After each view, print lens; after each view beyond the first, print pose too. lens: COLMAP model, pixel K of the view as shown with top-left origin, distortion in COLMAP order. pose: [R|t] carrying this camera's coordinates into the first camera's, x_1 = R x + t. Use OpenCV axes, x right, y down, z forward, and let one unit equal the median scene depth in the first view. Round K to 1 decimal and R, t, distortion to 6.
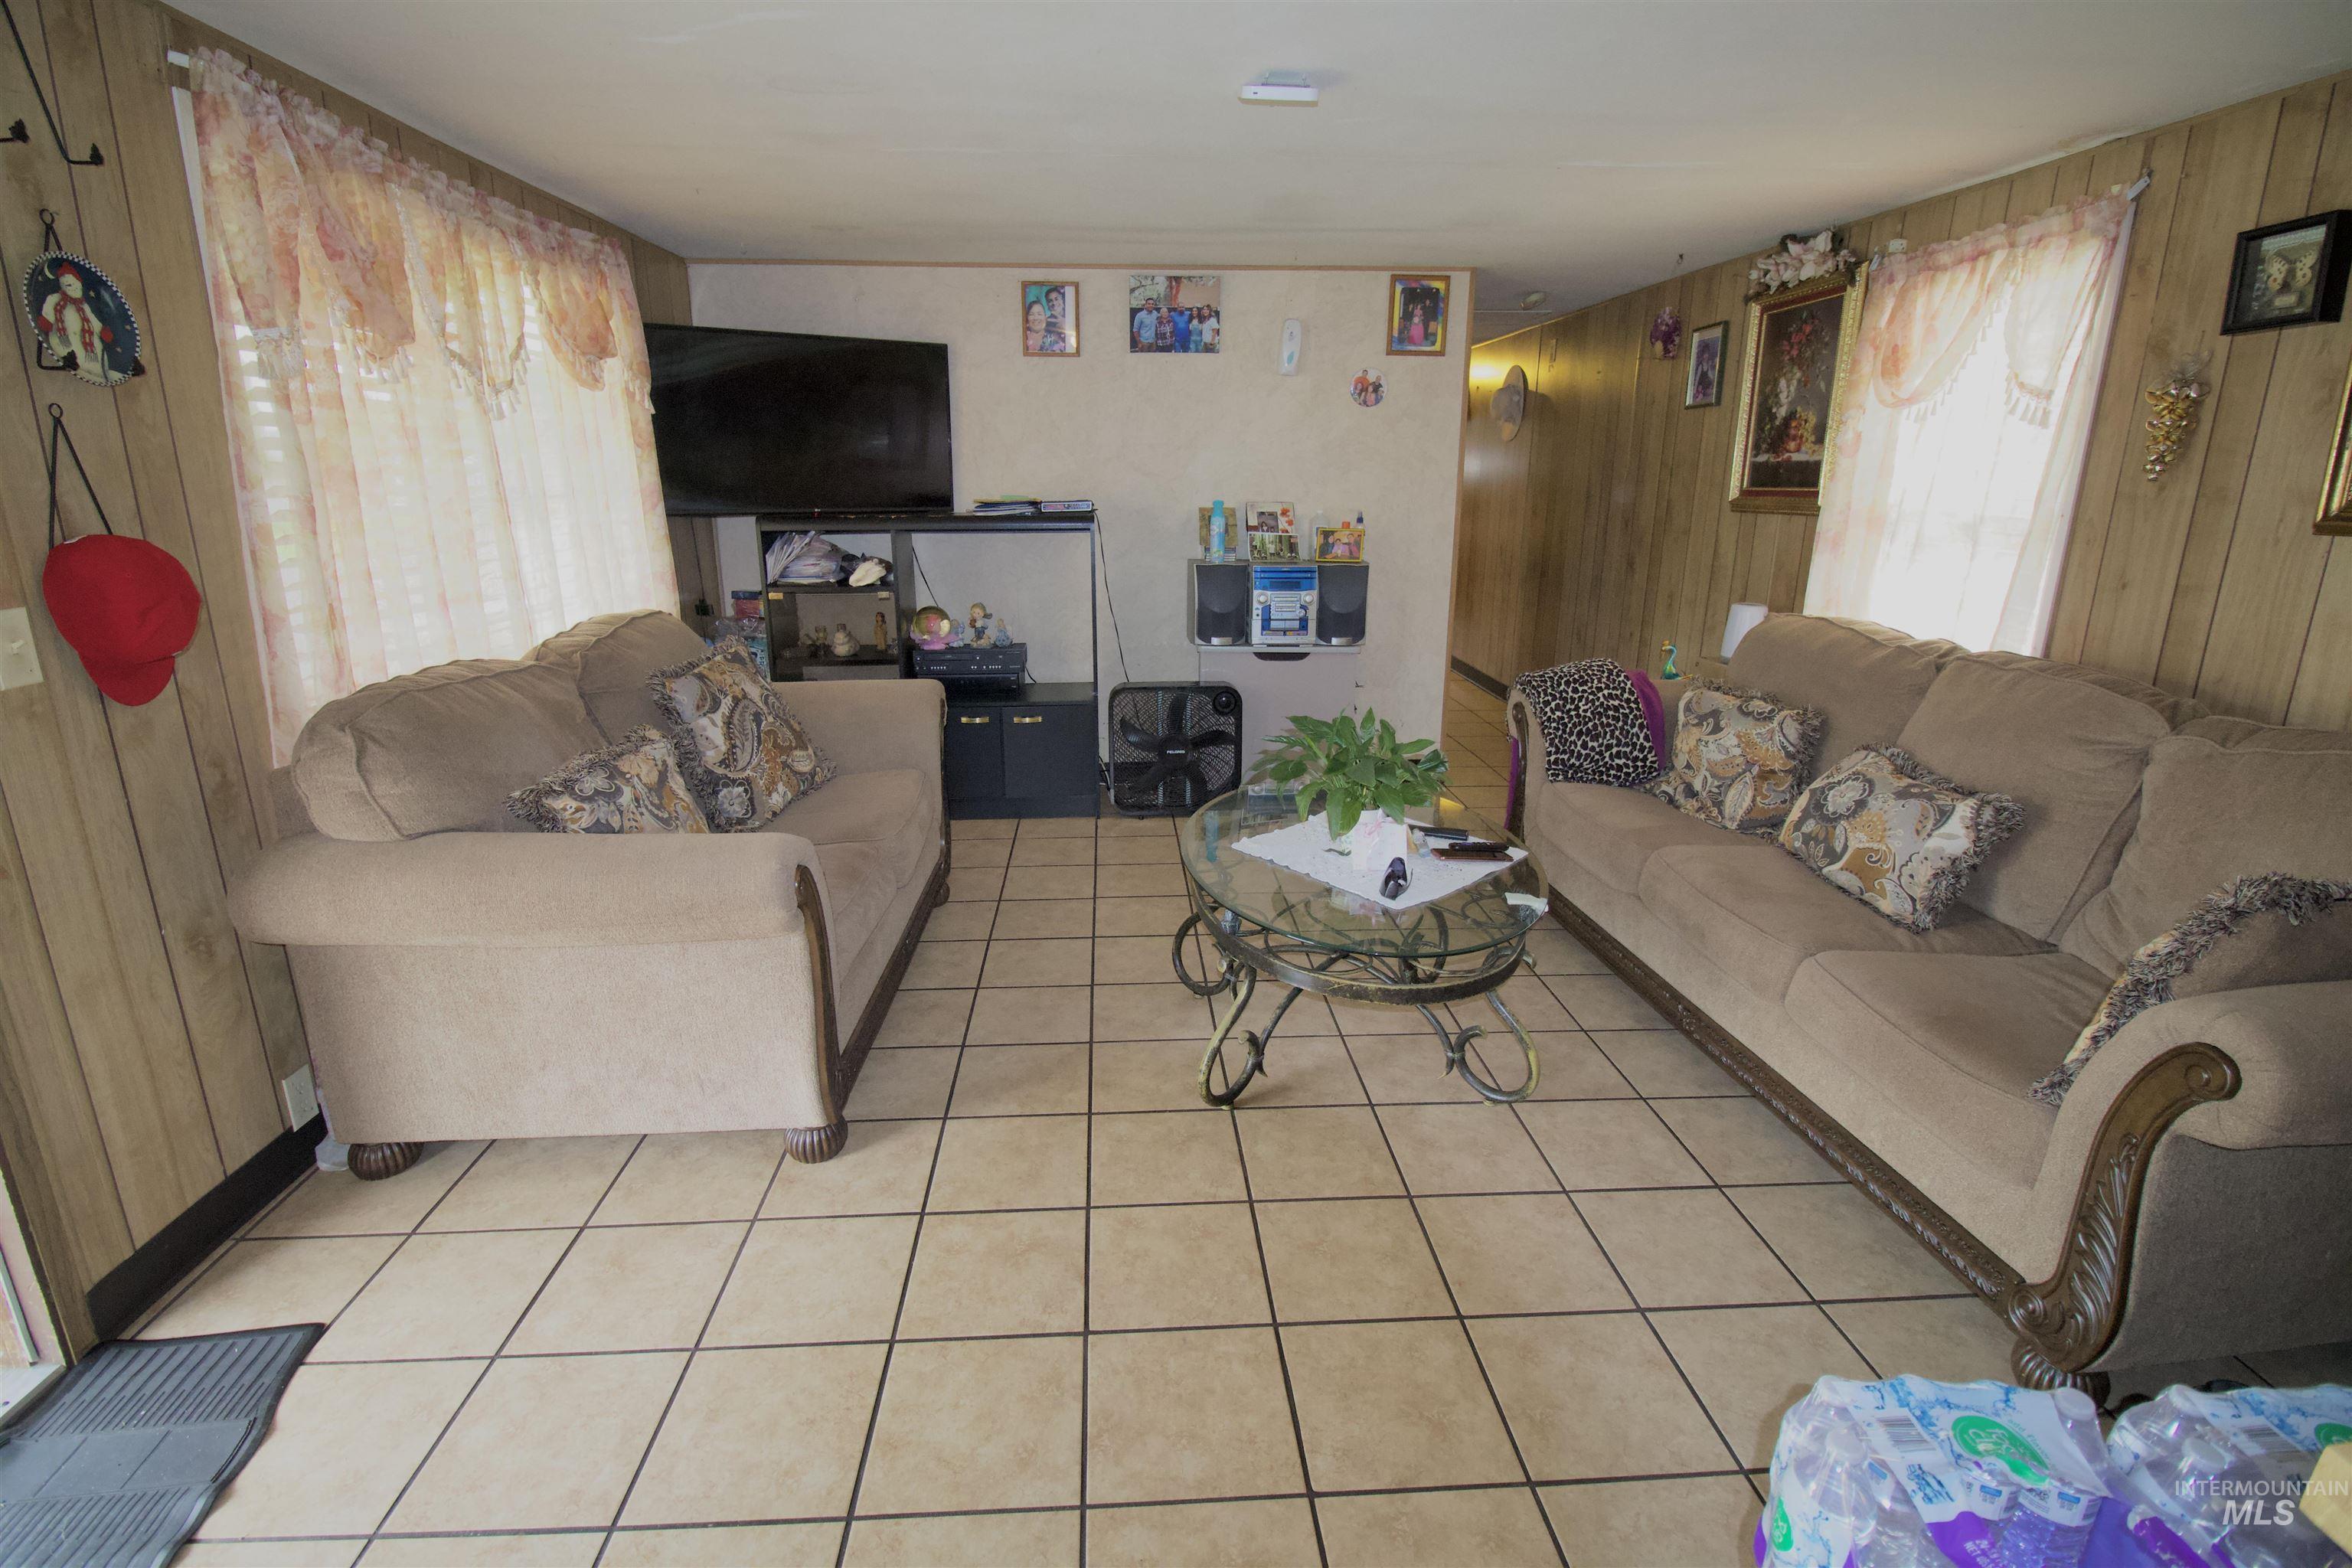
lens RADIAL K [[1085.6, 0, 1168.7], [0, 1085.6, 755.3], [0, 0, 1]] dist [-0.001956, -0.009626]
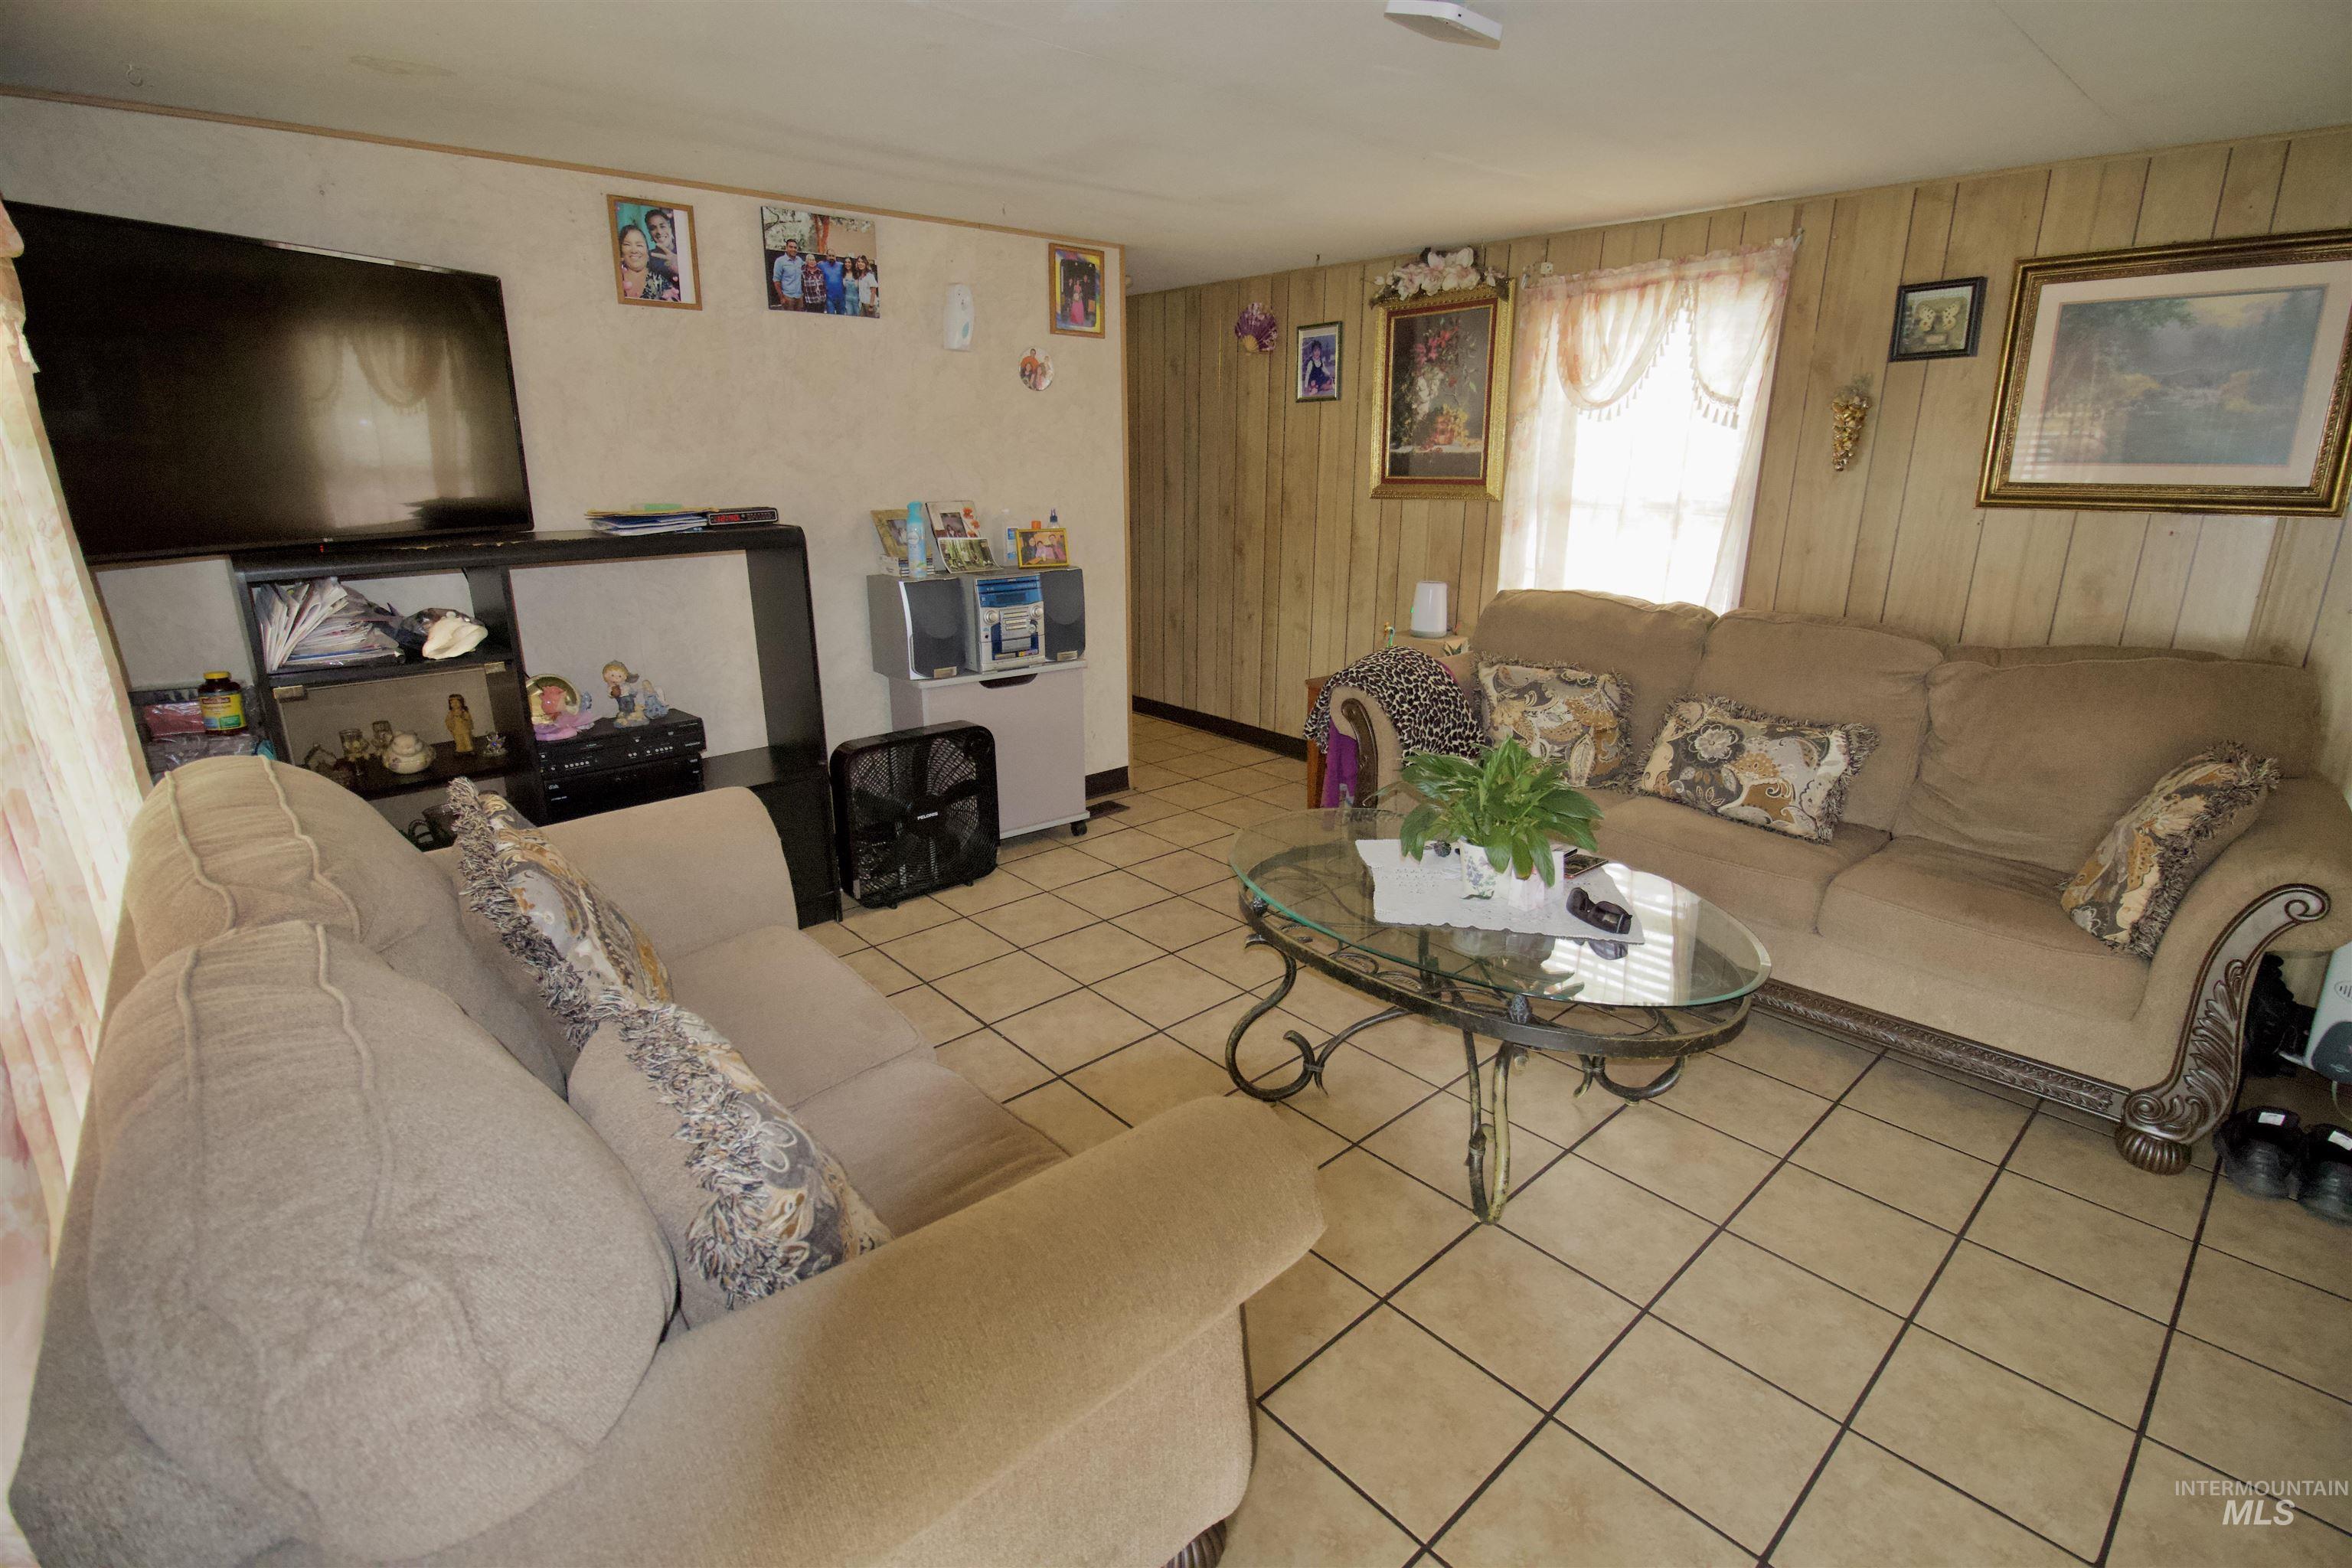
lens RADIAL K [[1085.6, 0, 1168.7], [0, 1085.6, 755.3], [0, 0, 1]] dist [-0.001956, -0.009626]
pose [[0.784952, -0.168945, 0.596077, -0.393256], [0.159049, 0.984809, 0.069677, -0.090648], [-0.598794, 0.040112, 0.799898, 0.297715]]
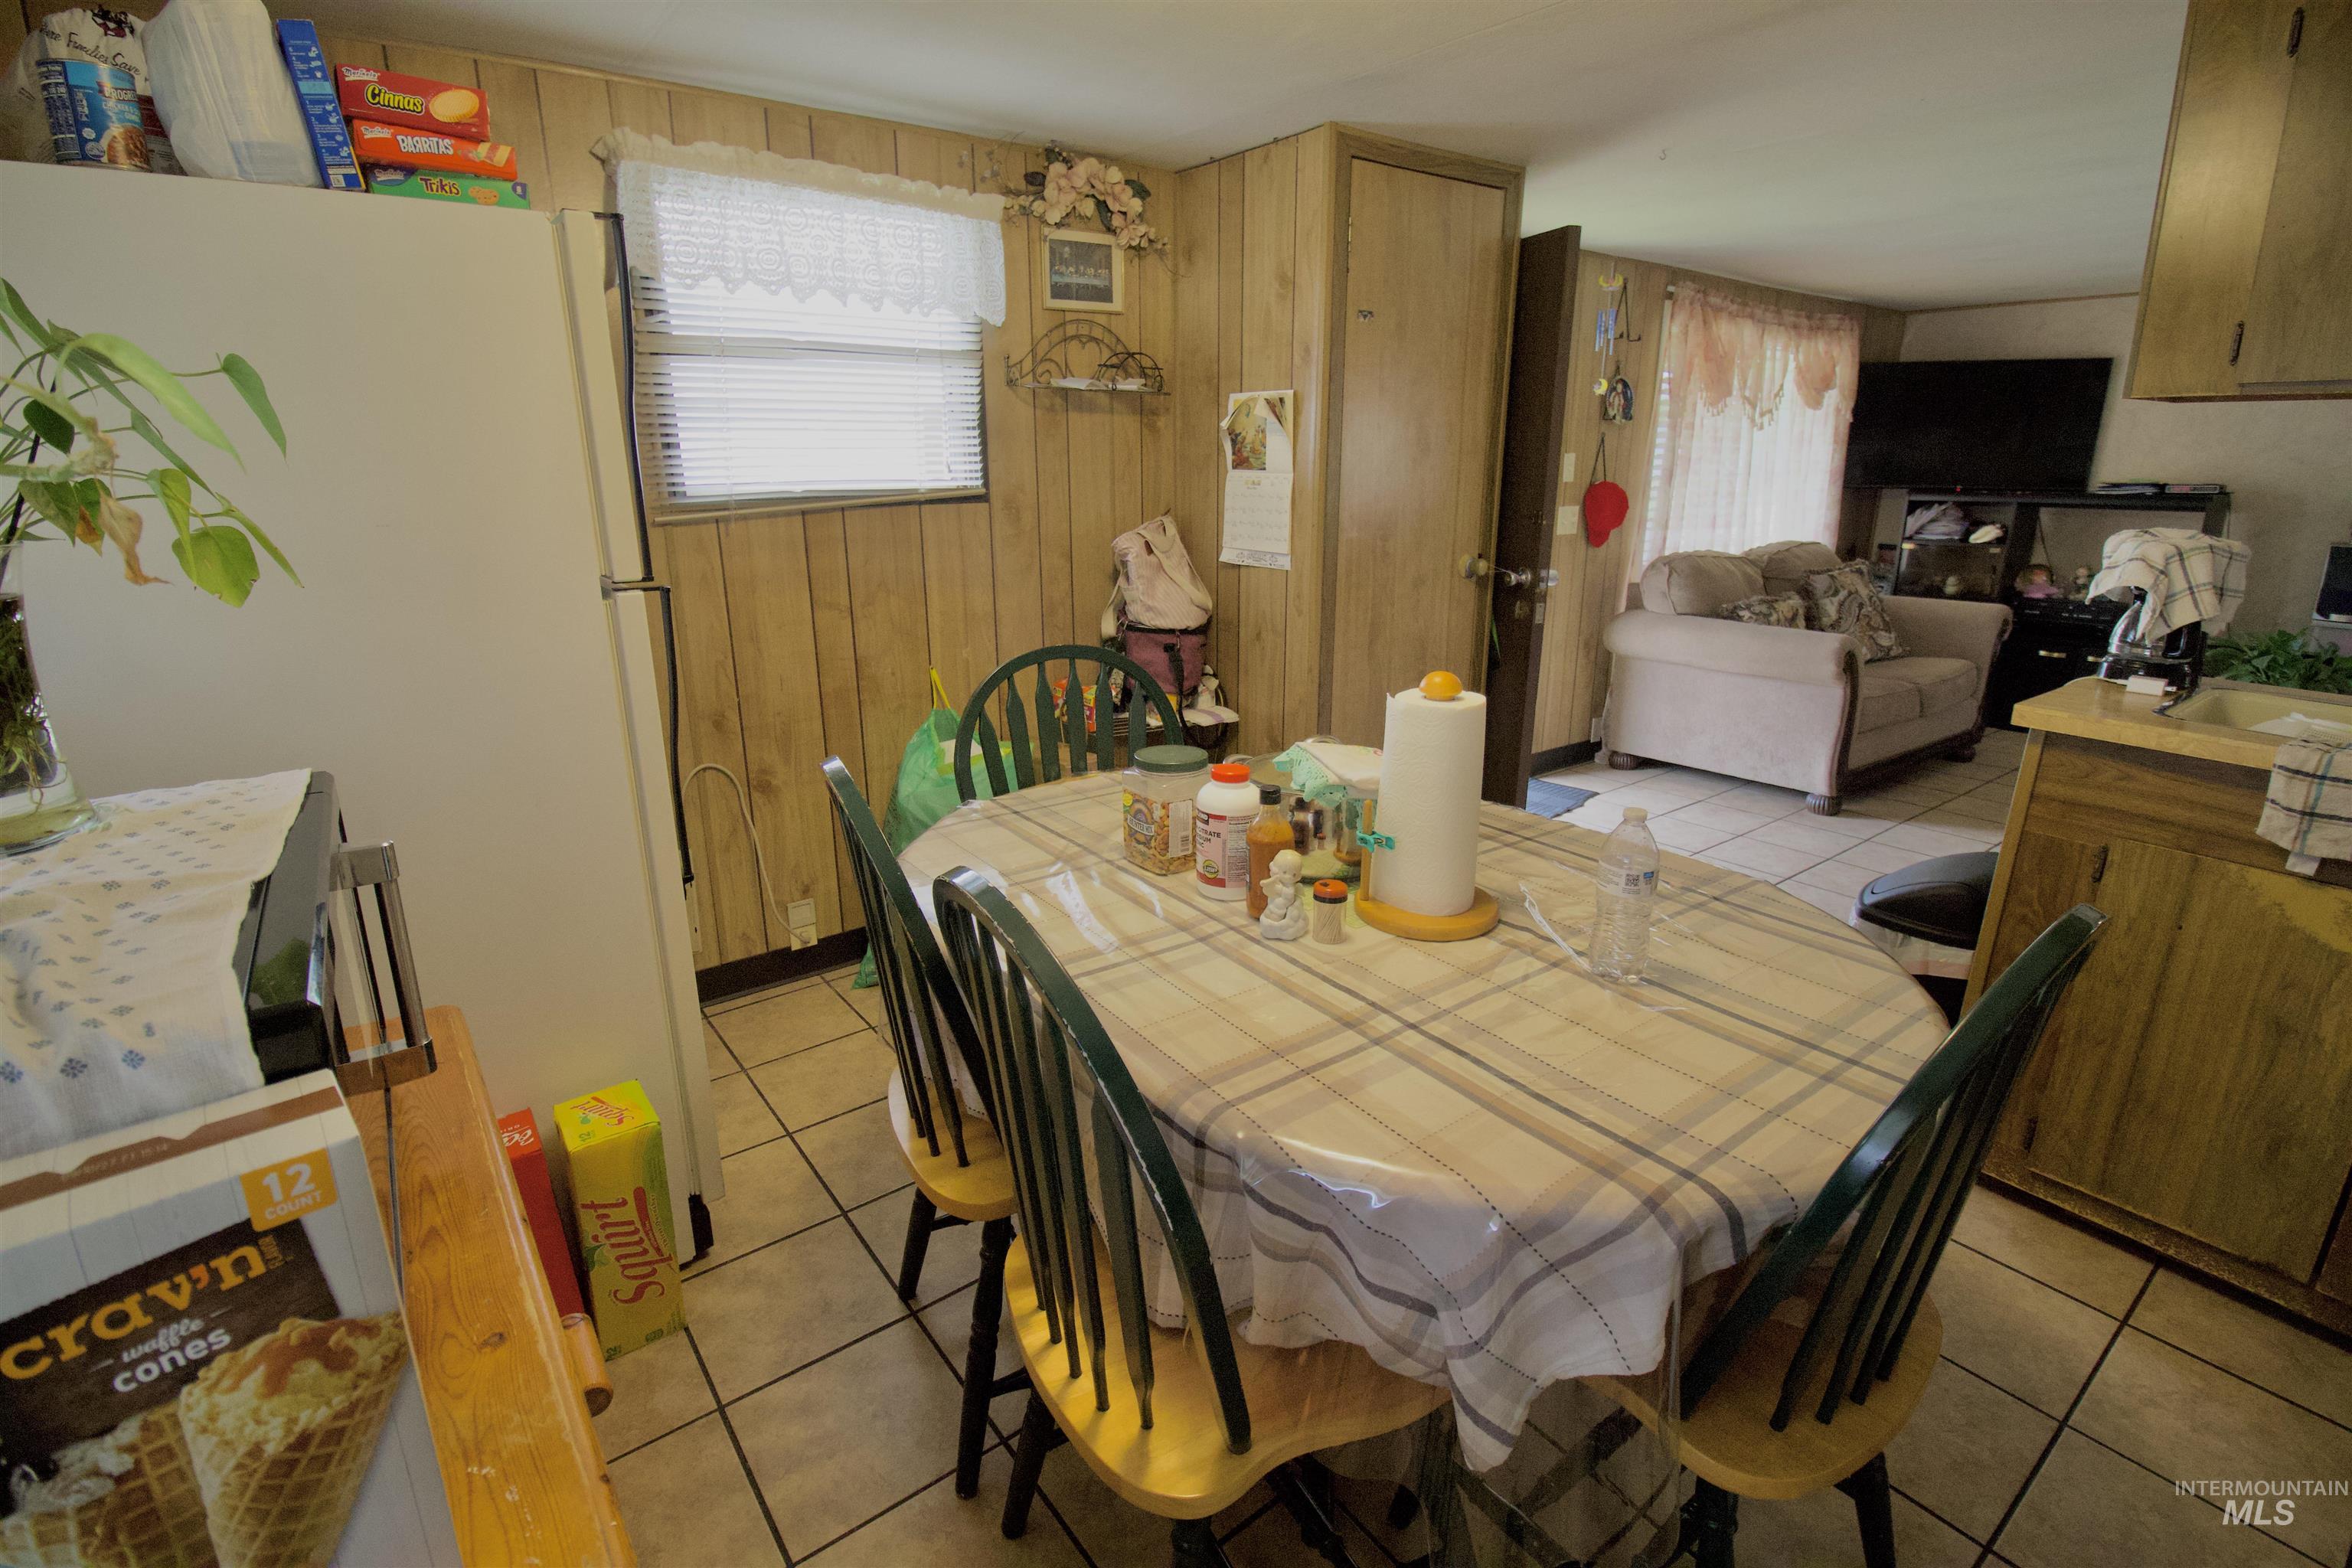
lens RADIAL K [[1085.6, 0, 1168.7], [0, 1085.6, 755.3], [0, 0, 1]] dist [-0.001956, -0.009626]
pose [[0.548391, 0.217891, -0.807336, 0.364627], [-0.208125, 0.970640, 0.120593, 0.176272], [0.809908, 0.101895, 0.577639, -0.677608]]
